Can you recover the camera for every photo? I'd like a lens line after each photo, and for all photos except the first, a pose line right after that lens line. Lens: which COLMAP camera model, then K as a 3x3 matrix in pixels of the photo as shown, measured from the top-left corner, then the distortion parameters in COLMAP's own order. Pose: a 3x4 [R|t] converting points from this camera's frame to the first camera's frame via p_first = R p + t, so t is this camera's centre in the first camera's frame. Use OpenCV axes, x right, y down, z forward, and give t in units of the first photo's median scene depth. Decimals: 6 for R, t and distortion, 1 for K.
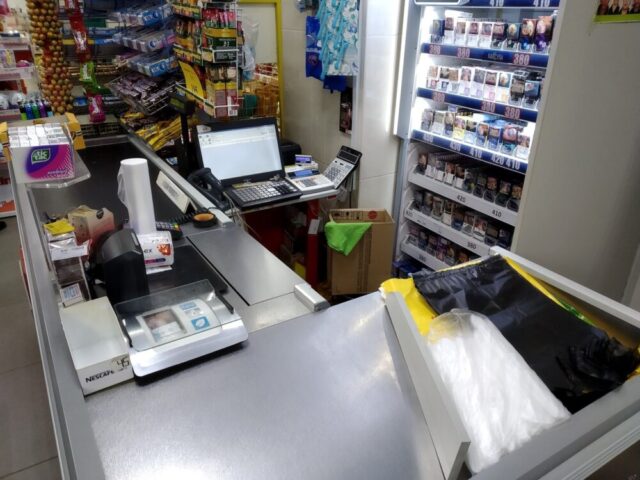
lens RADIAL K [[490.1, 0, 320.2], [0, 490.1, 236.1], [0, 0, 1]] dist [0.062951, -0.081296]
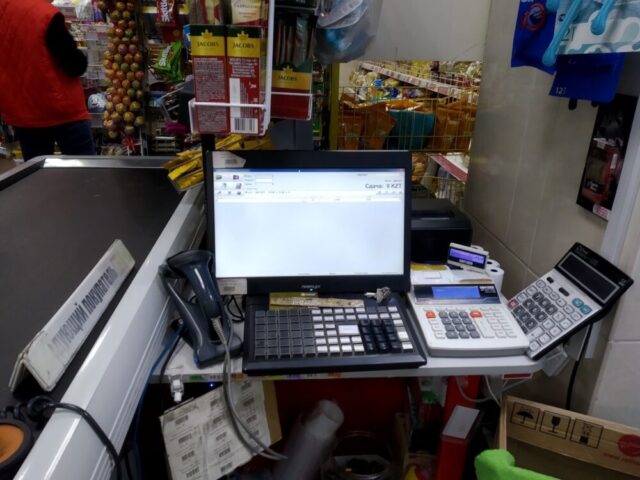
lens RADIAL K [[490.1, 0, 320.2], [0, 490.1, 236.1], [0, 0, 1]] dist [0.062951, -0.081296]
pose [[0.886901, 0.182411, -0.424421, 0.031850], [-0.209307, 0.977699, -0.017181, -0.145250], [0.411822, 0.104073, 0.905302, 0.580768]]
